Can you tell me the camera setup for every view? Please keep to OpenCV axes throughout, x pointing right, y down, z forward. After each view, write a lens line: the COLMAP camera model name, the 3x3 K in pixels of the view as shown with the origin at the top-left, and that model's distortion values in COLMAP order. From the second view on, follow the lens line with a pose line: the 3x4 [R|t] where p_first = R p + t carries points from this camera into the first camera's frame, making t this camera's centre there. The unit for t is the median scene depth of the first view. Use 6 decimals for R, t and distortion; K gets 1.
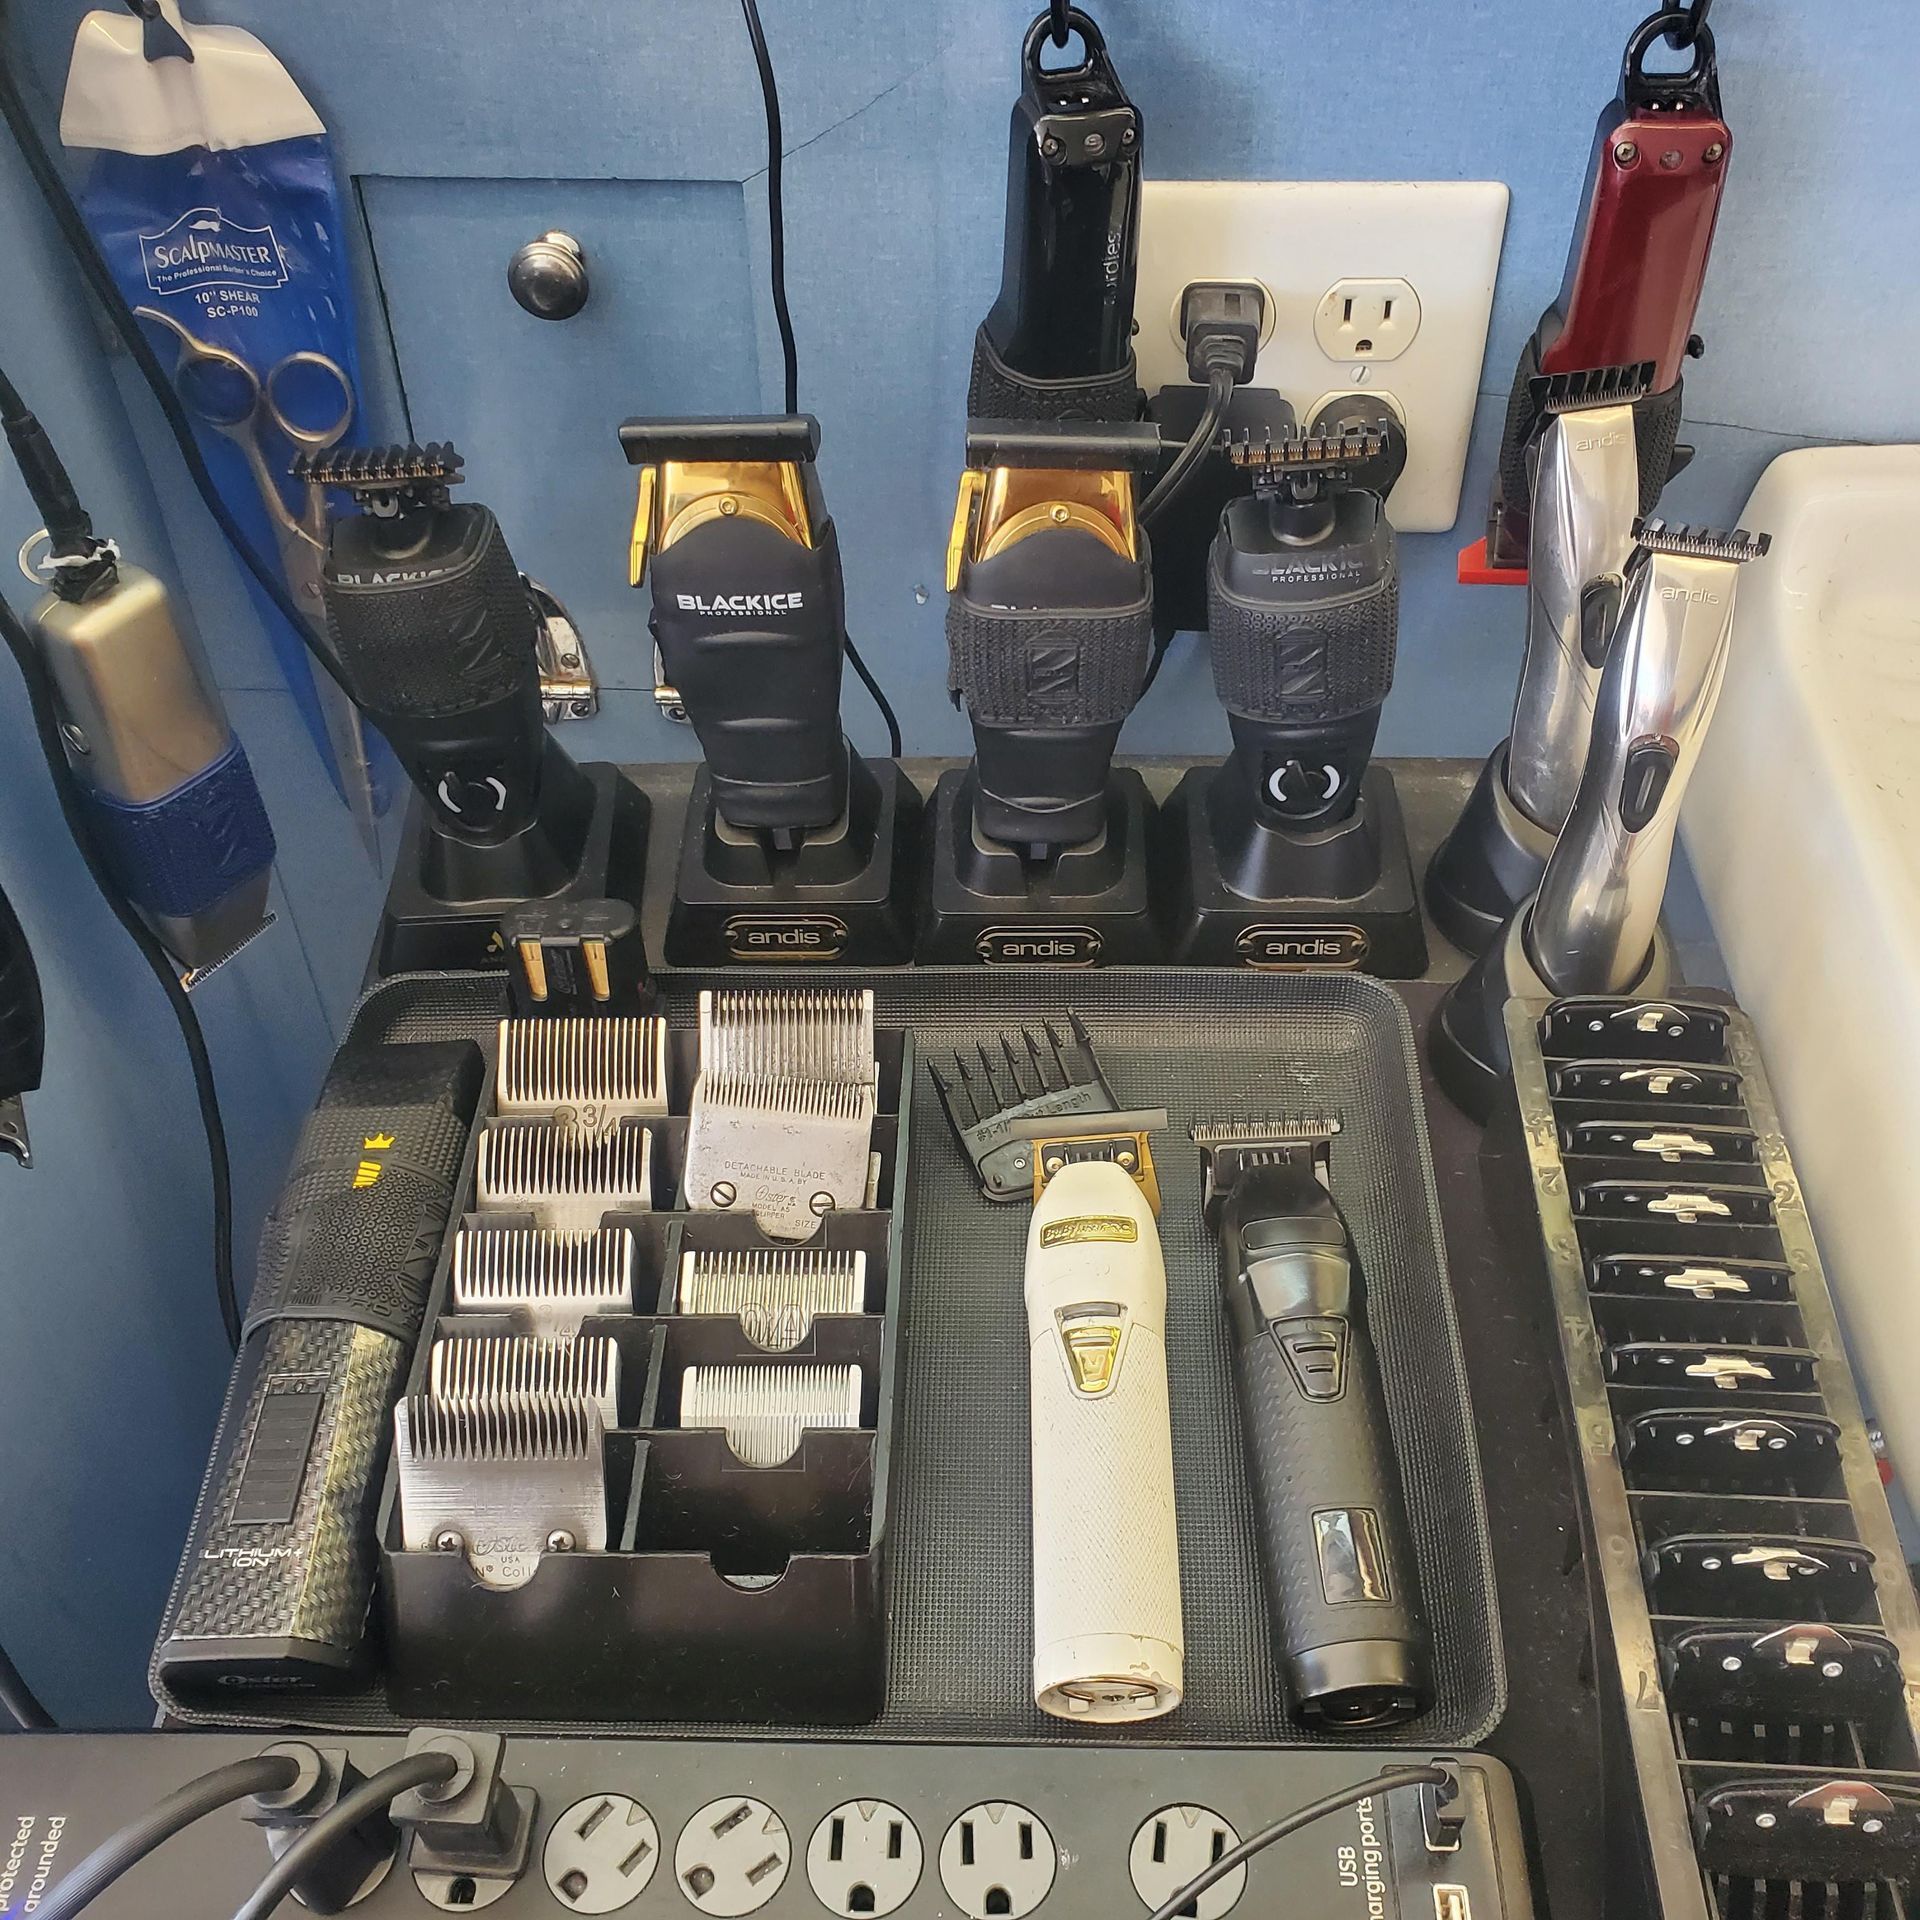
lens RADIAL K [[2012.4, 0, 961.8], [0, 2012.4, 1001.8], [0, 0, 1]] dist [0.099789, -0.178502]
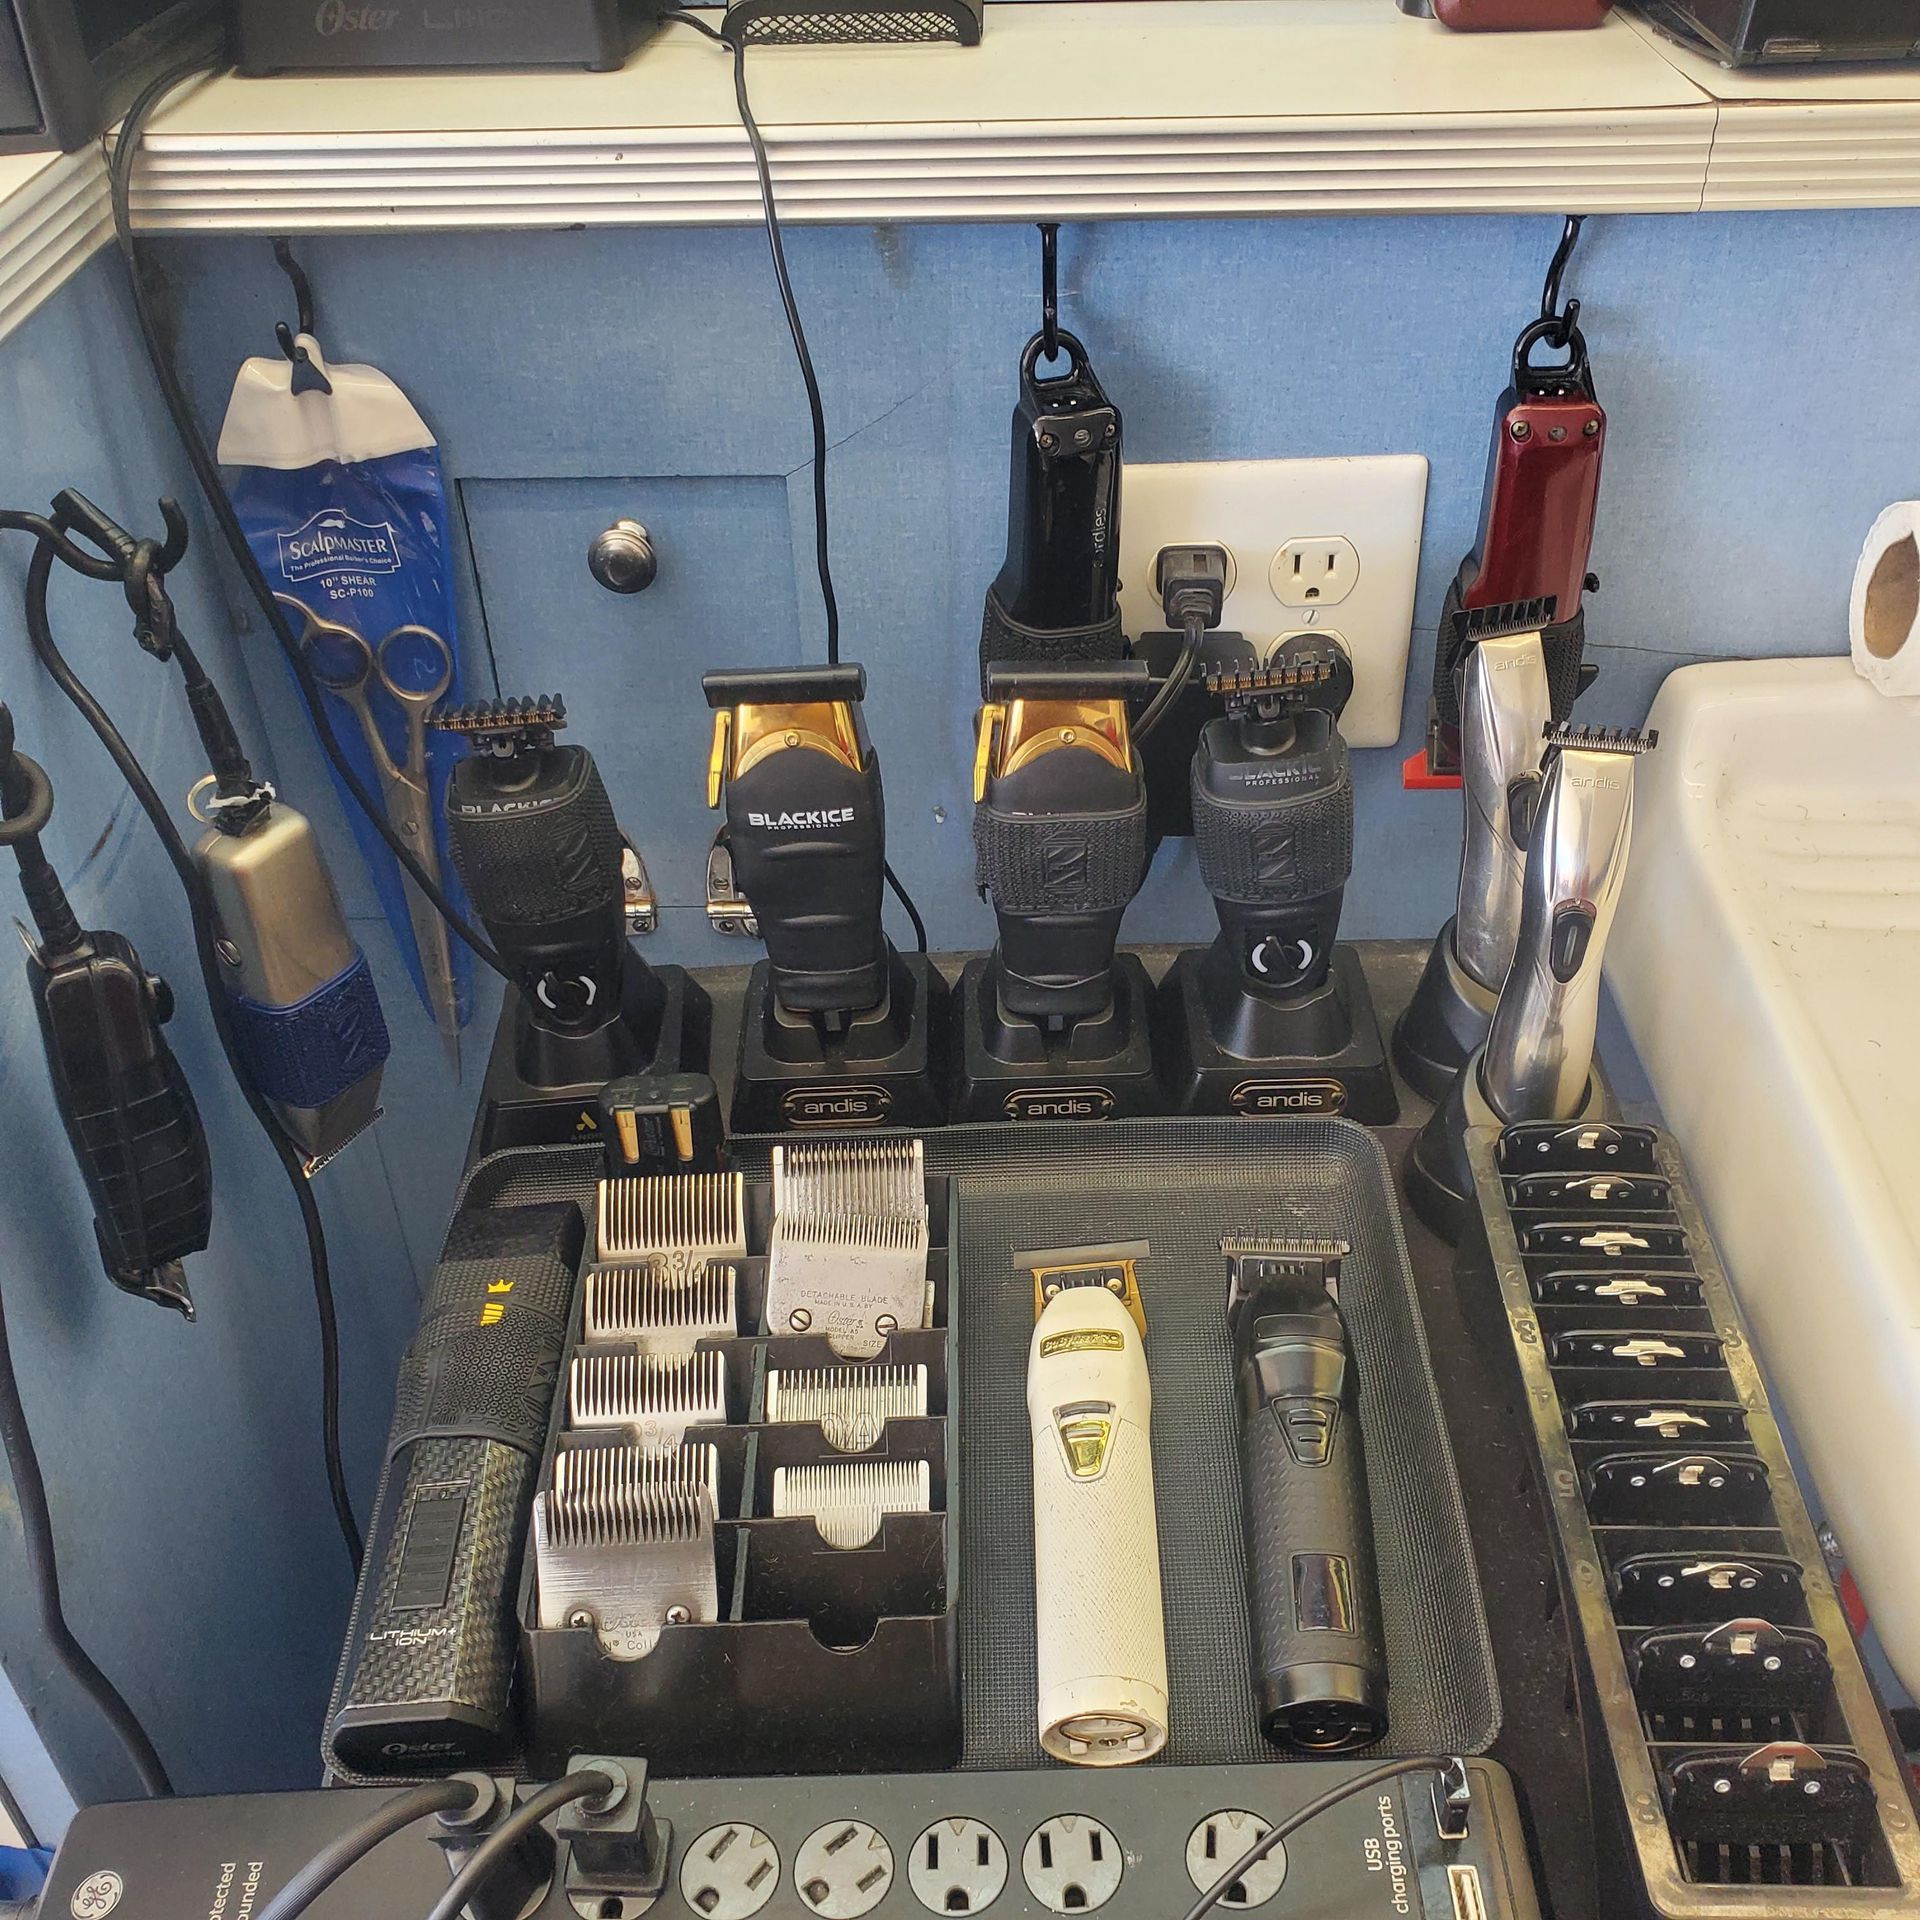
lens RADIAL K [[2021.0, 0, 960.5], [0, 2021.0, 1032.6], [0, 0, 1]] dist [0.194908, -0.423853]
pose [[0.999311, -0.034319, 0.014151, -0.037377], [0.035644, 0.993560, -0.107552, 0.060306], [-0.010369, 0.107982, 0.994099, -0.176143]]
